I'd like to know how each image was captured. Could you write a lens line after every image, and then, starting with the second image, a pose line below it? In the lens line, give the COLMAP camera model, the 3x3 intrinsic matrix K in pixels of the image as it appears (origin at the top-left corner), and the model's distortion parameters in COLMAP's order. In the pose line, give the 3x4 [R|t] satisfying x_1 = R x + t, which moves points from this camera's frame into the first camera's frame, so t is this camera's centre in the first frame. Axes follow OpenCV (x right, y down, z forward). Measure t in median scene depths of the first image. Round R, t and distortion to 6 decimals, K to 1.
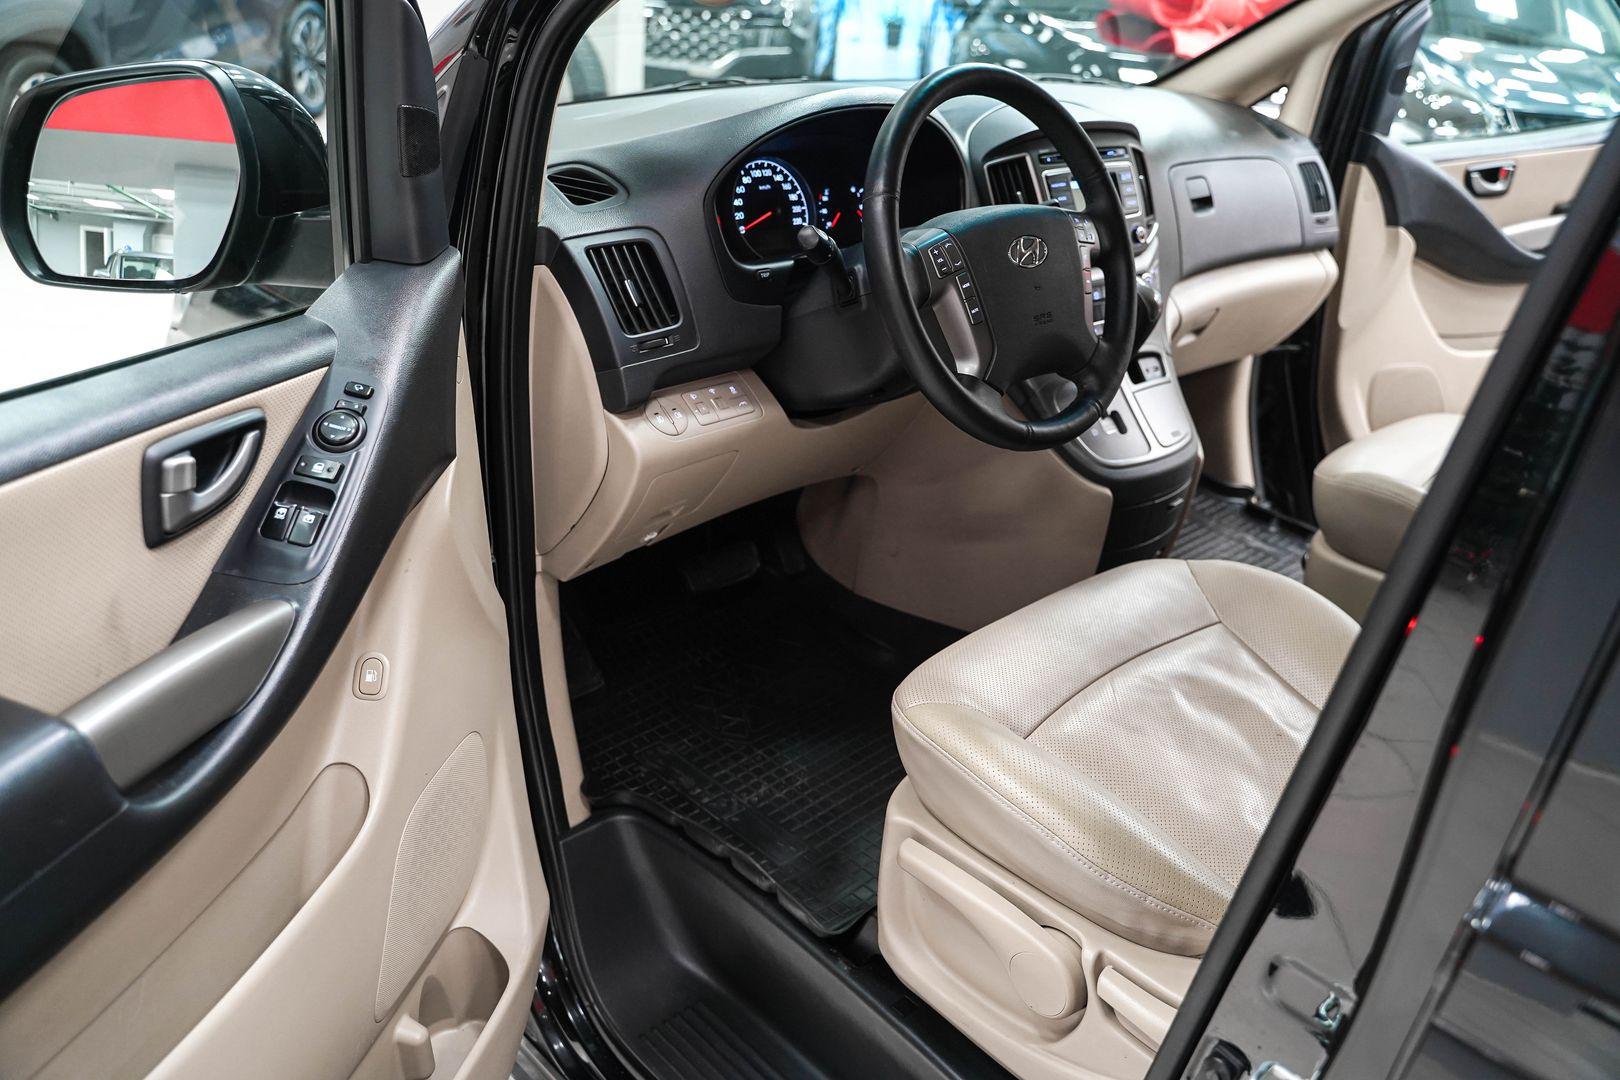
lens RADIAL K [[1317.7, 0, 813.6], [0, 1317.7, 540.2], [0, 0, 1]] dist [-0.104632, 0.078692]
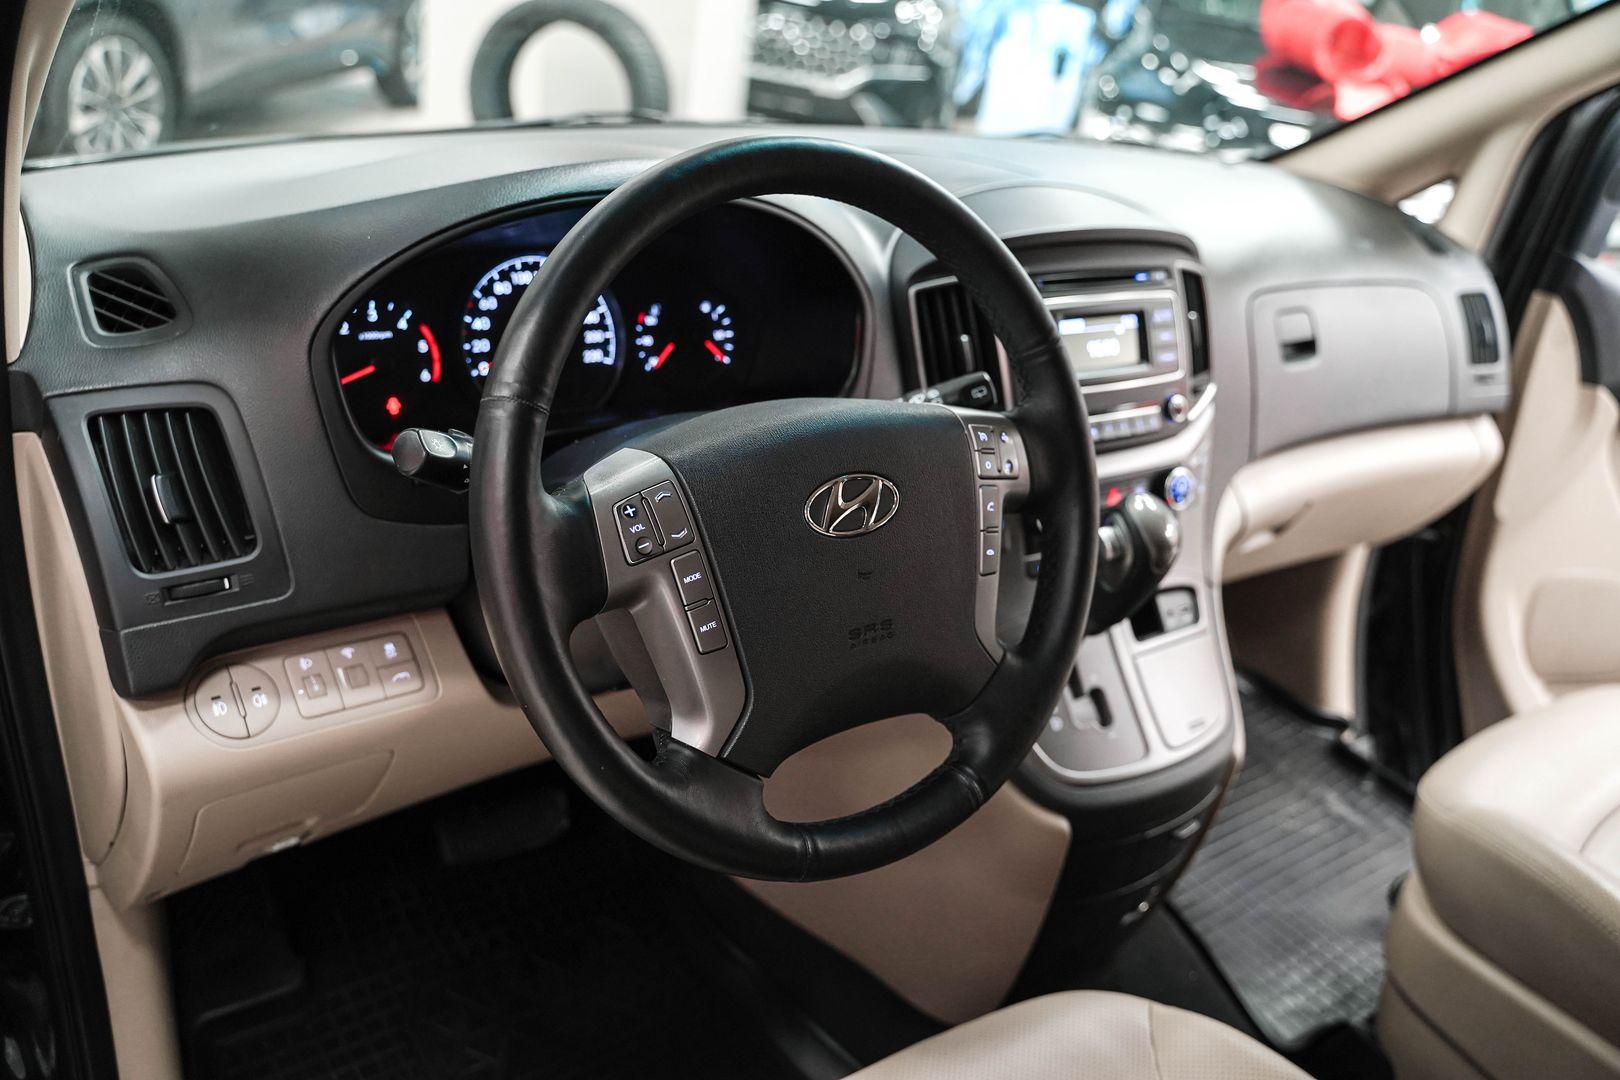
lens RADIAL K [[1317.7, 0, 803.8], [0, 1317.7, 539.7], [0, 0, 1]] dist [-0.104632, 0.078692]
pose [[0.987918, 0.110637, -0.108524, 0.144194], [-0.111908, 0.993702, -0.005676, -0.143510], [0.107212, 0.017752, 0.994078, 0.340443]]
